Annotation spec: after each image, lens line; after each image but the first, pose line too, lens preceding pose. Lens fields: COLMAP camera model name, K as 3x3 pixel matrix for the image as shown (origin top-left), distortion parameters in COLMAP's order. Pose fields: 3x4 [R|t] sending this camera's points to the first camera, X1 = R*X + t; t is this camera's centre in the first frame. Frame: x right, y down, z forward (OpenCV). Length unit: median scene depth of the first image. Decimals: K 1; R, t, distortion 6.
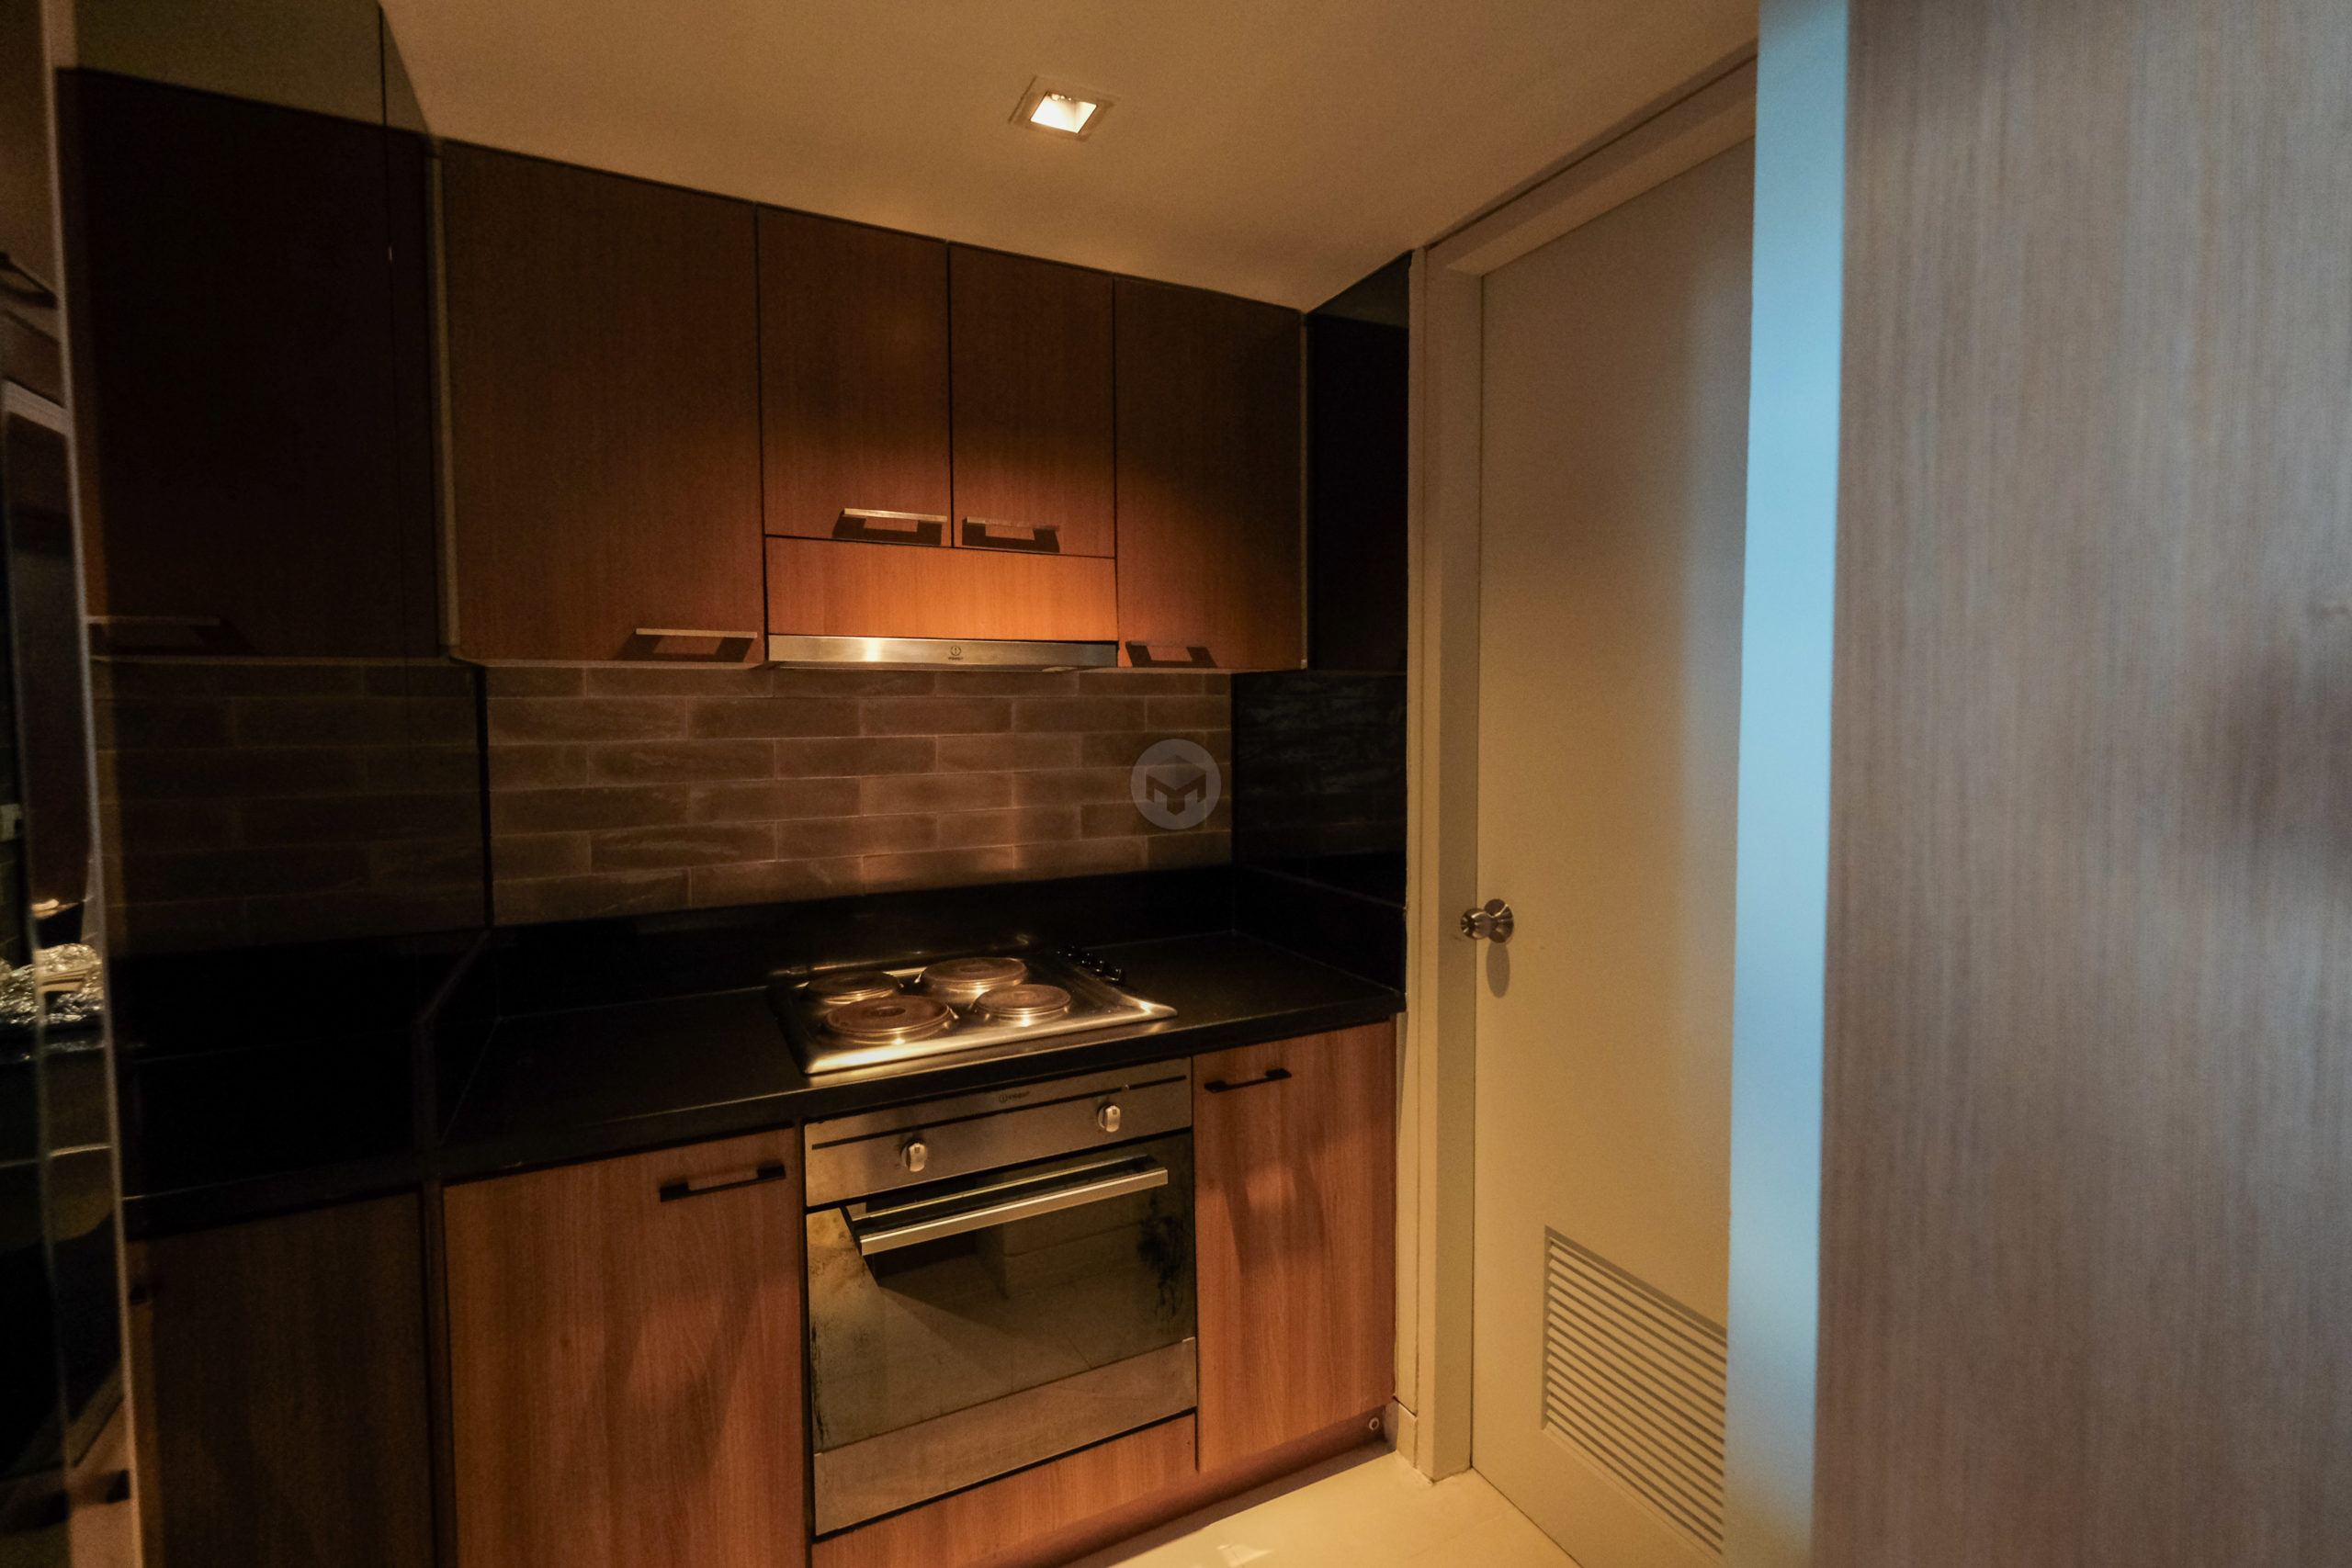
lens RADIAL K [[1044.4, 0, 1192.8], [0, 1044.4, 754.4], [0, 0, 1]] dist [0.000297, 0.000118]
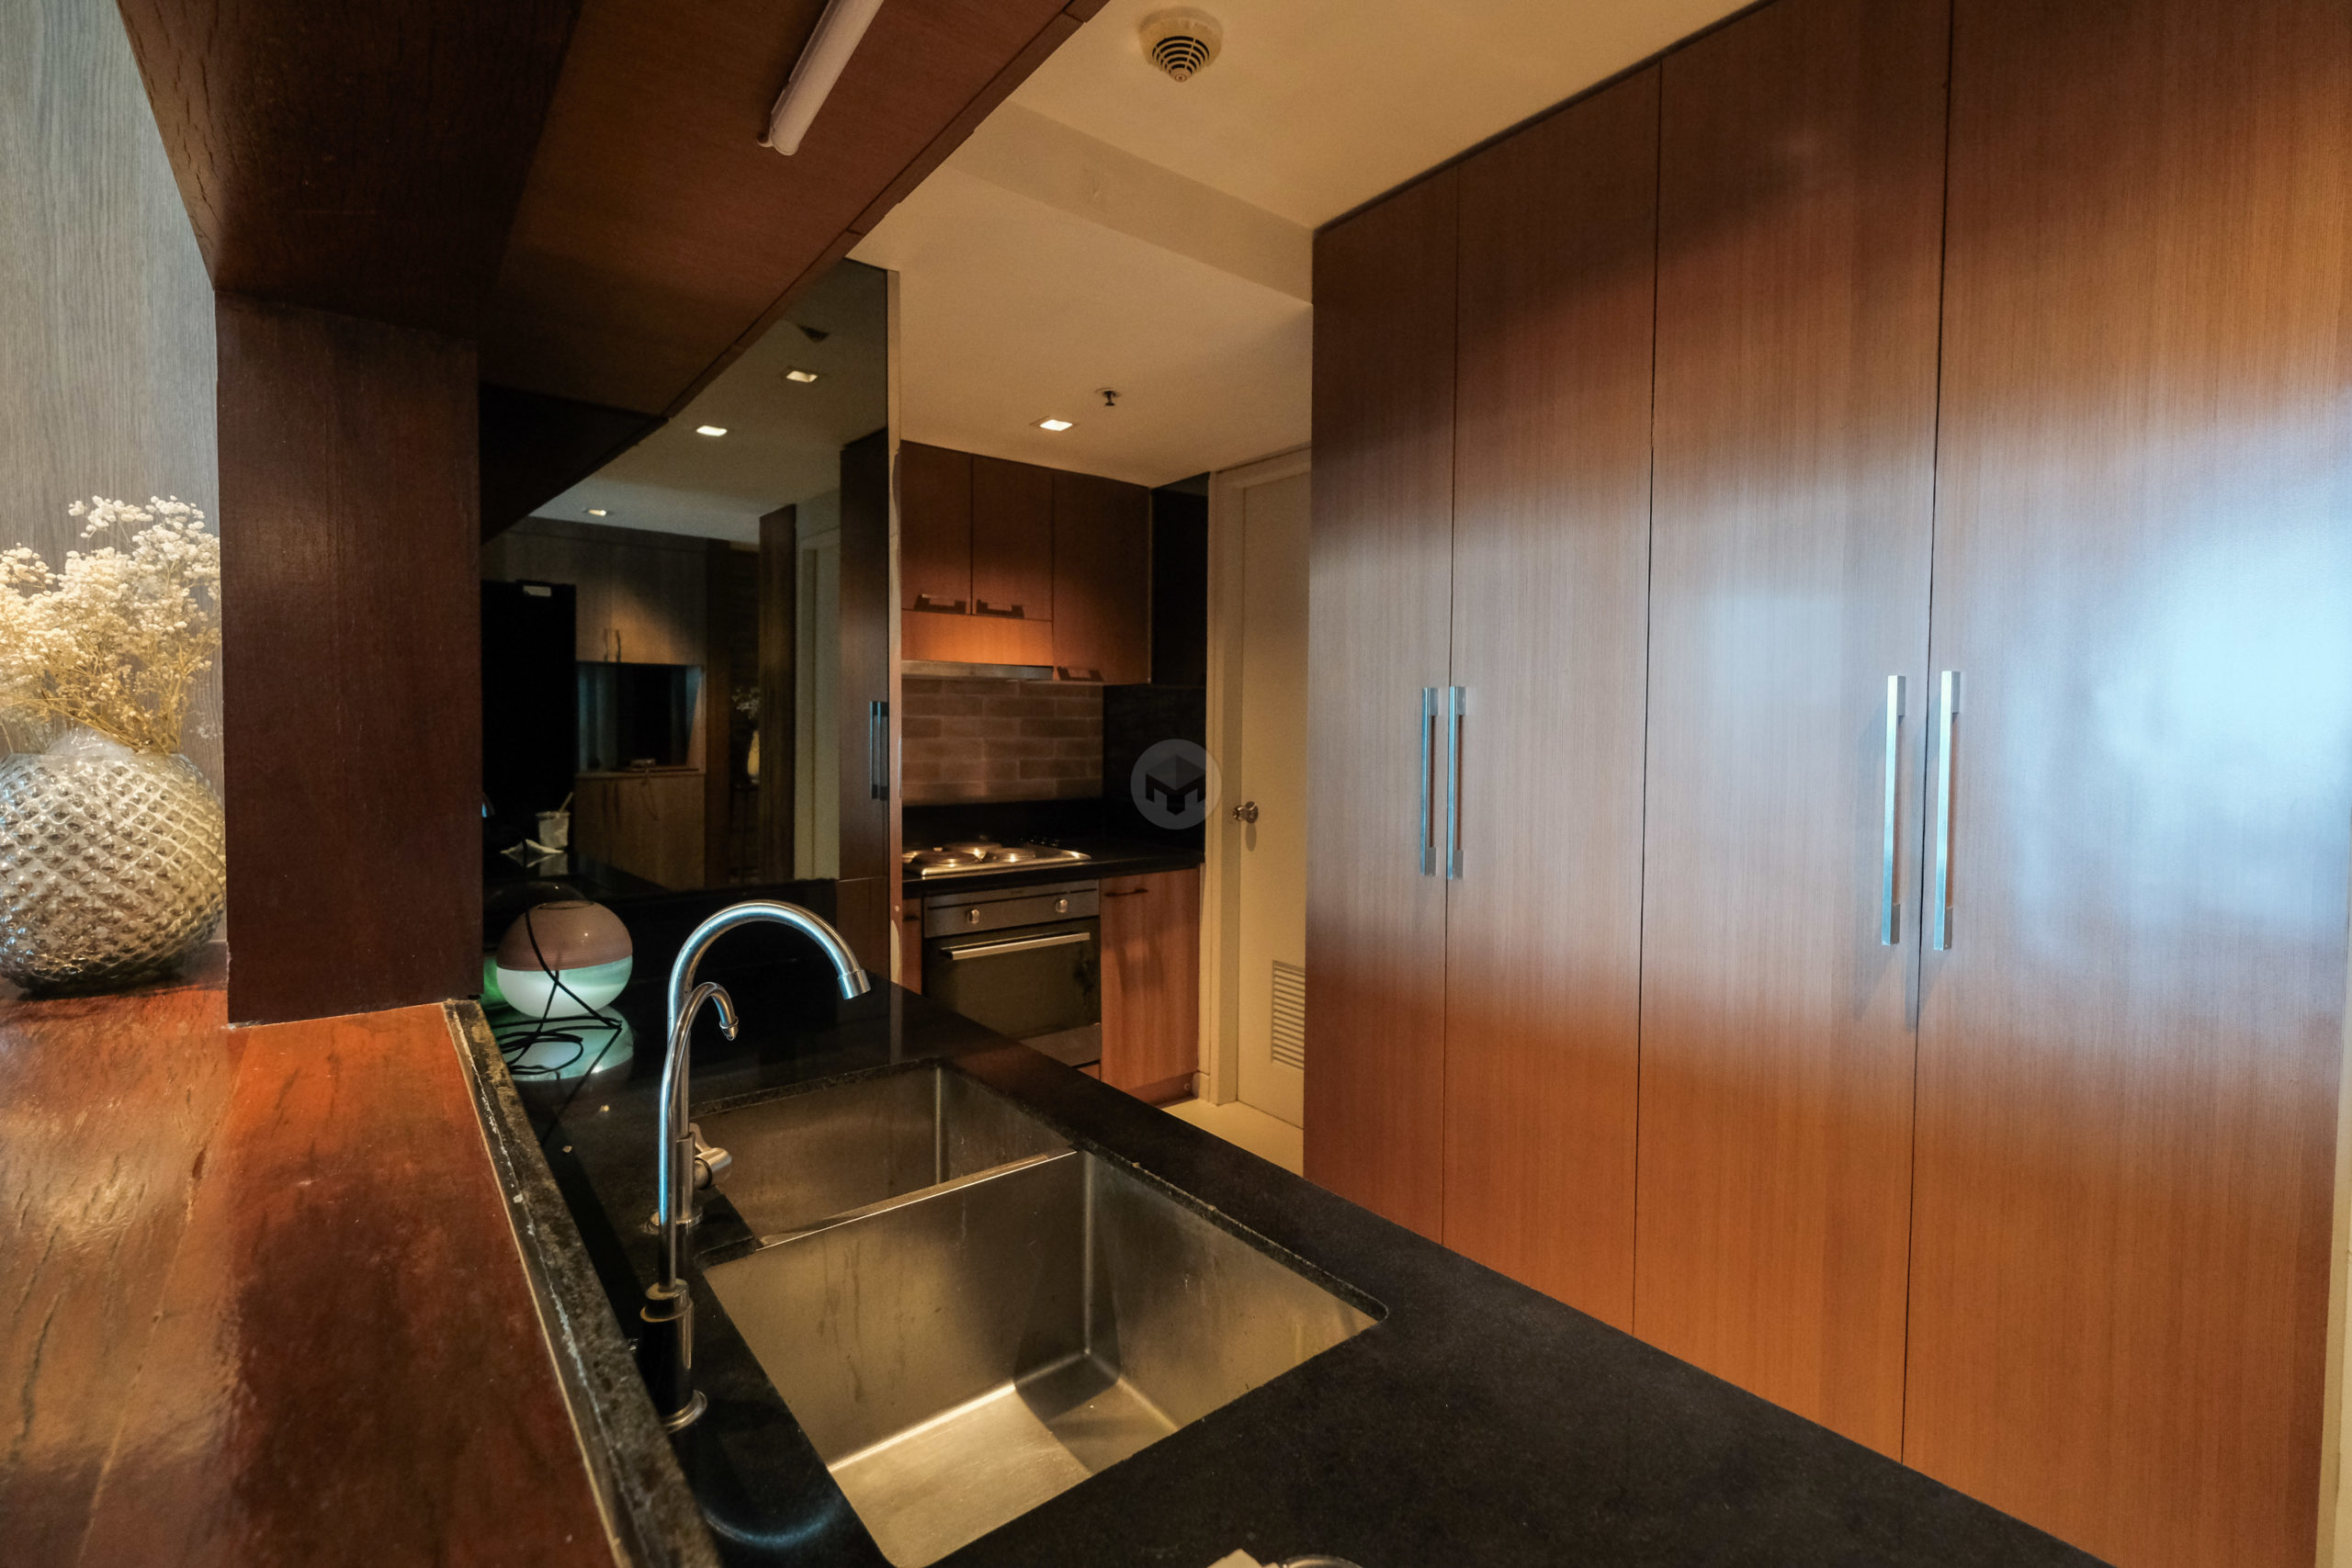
lens RADIAL K [[1044.4, 0, 1192.8], [0, 1044.4, 754.4], [0, 0, 1]] dist [0.000297, 0.000118]
pose [[0.977901, 0.007709, 0.208928, -0.223931], [-0.003879, 0.999817, -0.018734, 0.084595], [-0.209034, 0.017510, 0.977751, -0.888753]]
